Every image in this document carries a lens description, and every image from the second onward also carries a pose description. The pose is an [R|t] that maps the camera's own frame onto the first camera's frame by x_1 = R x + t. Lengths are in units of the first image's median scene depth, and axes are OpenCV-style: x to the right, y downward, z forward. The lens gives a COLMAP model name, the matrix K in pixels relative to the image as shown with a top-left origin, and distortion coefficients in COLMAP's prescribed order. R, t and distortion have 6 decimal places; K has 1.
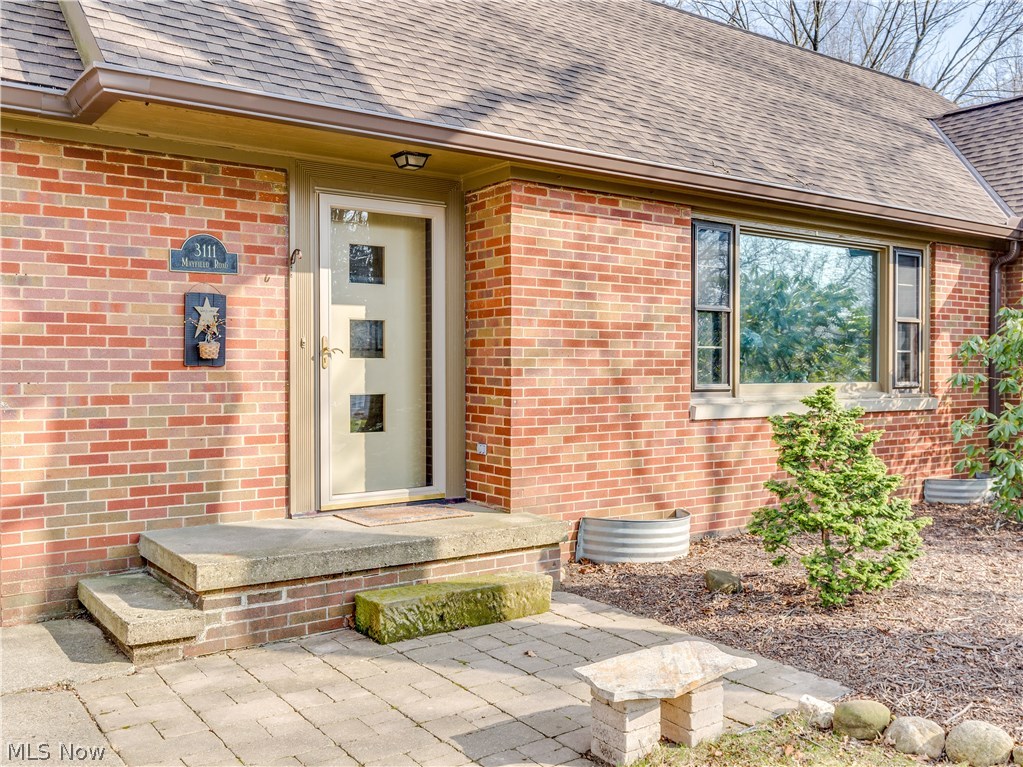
lens RADIAL K [[814.9, 0, 511.5], [0, 814.9, 383.5], [0, 0, 1]] dist [0.001020, -0.000254]
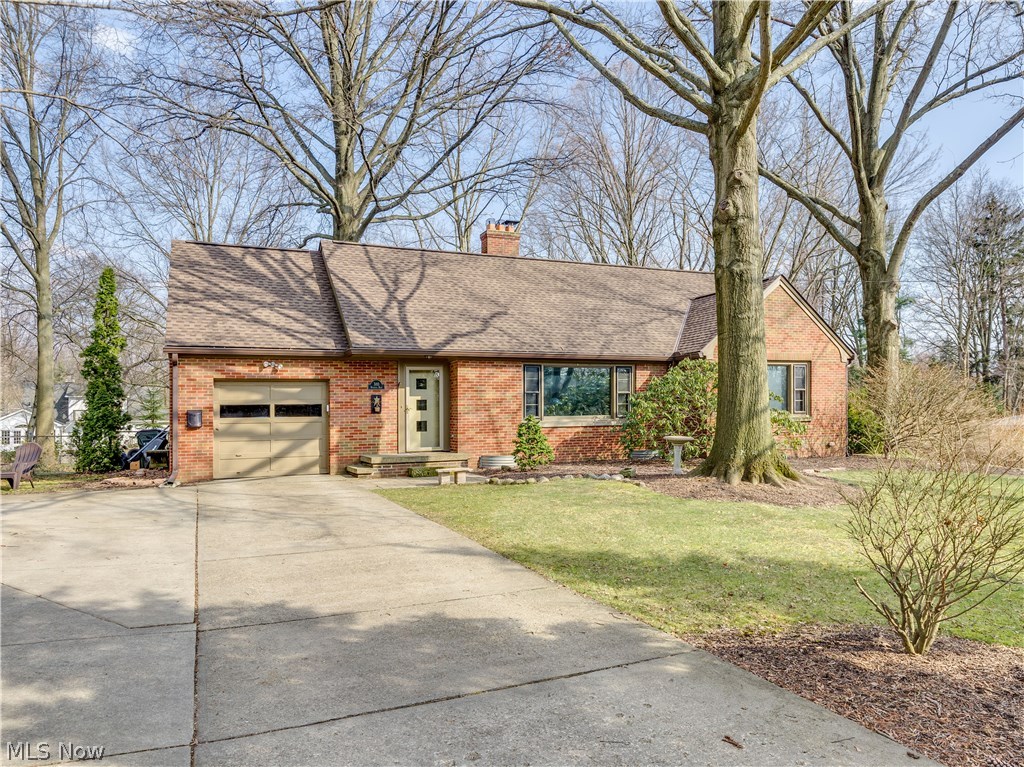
lens RADIAL K [[613.1, 0, 512.0], [0, 613.1, 383.5], [0, 0, 1]] dist [-0.000628, -0.000042]
pose [[0.979779, -0.026617, -0.198304, 0.771514], [0.013666, 0.997700, -0.066393, 0.035376], [0.199615, 0.062341, 0.977889, -1.595193]]
